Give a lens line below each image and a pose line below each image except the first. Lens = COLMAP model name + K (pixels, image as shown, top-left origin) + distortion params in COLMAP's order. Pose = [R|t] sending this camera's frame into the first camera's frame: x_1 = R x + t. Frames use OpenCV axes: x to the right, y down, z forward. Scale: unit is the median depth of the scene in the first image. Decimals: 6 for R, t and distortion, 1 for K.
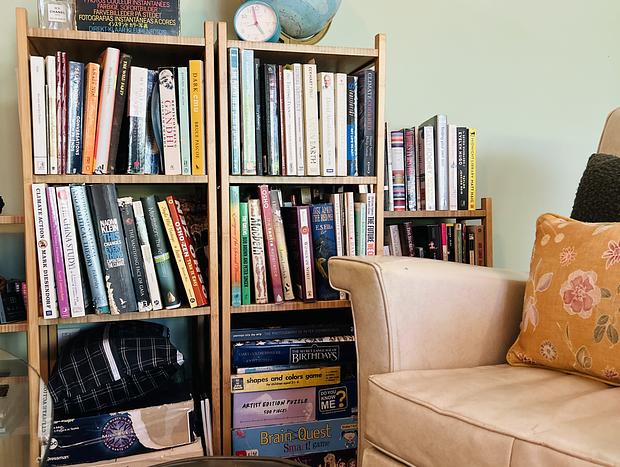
lens RADIAL K [[616.5, 0, 310.0], [0, 616.5, 233.5], [0, 0, 1]] dist [0.084461, -0.182337]
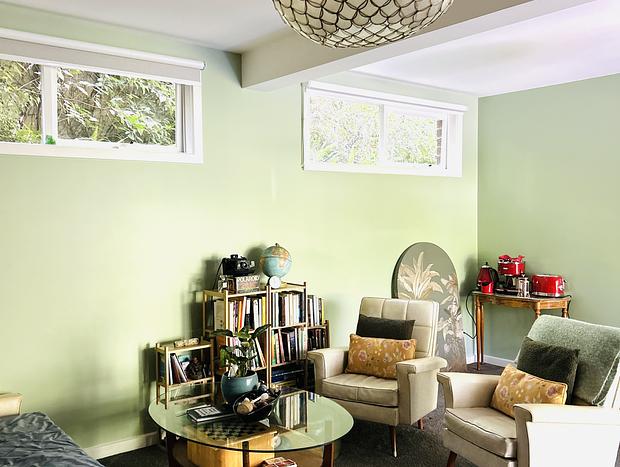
lens RADIAL K [[619.5, 0, 310.0], [0, 619.5, 233.5], [0, 0, 1]] dist [0.132081, -0.281742]
pose [[0.906445, -0.014507, 0.422074, -1.430907], [0.022269, 0.999661, -0.013467, -0.583944], [-0.421735, 0.021606, 0.906462, -2.334338]]
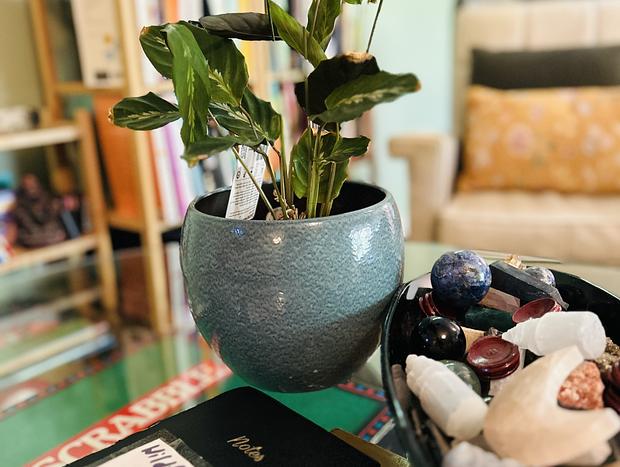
lens RADIAL K [[619.5, 0, 310.0], [0, 619.5, 233.5], [0, 0, 1]] dist [0.132081, -0.281742]
pose [[0.799076, -0.196777, 0.568116, -0.788720], [0.072223, 0.969497, 0.234219, -0.072275], [-0.596876, -0.146128, 0.788914, 0.007826]]
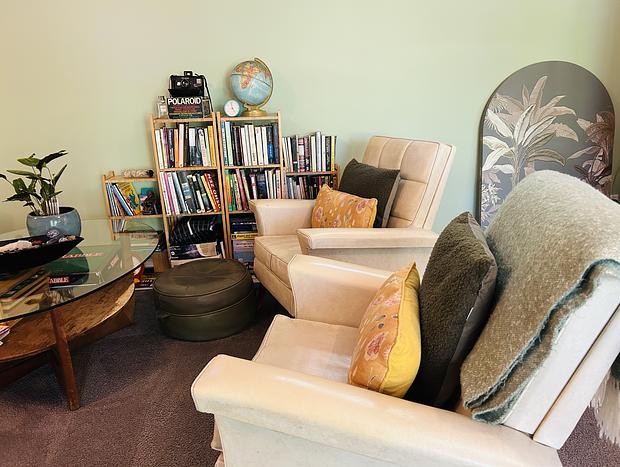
lens RADIAL K [[462.5, 0, 310.3], [0, 462.5, 238.4], [0, 0, 1]] dist [0.097386, -0.121158]
pose [[0.981328, 0.034714, -0.189184, 0.680546], [0.013644, 0.968537, 0.248494, -0.301797], [0.191858, -0.246435, 0.949979, -1.052352]]
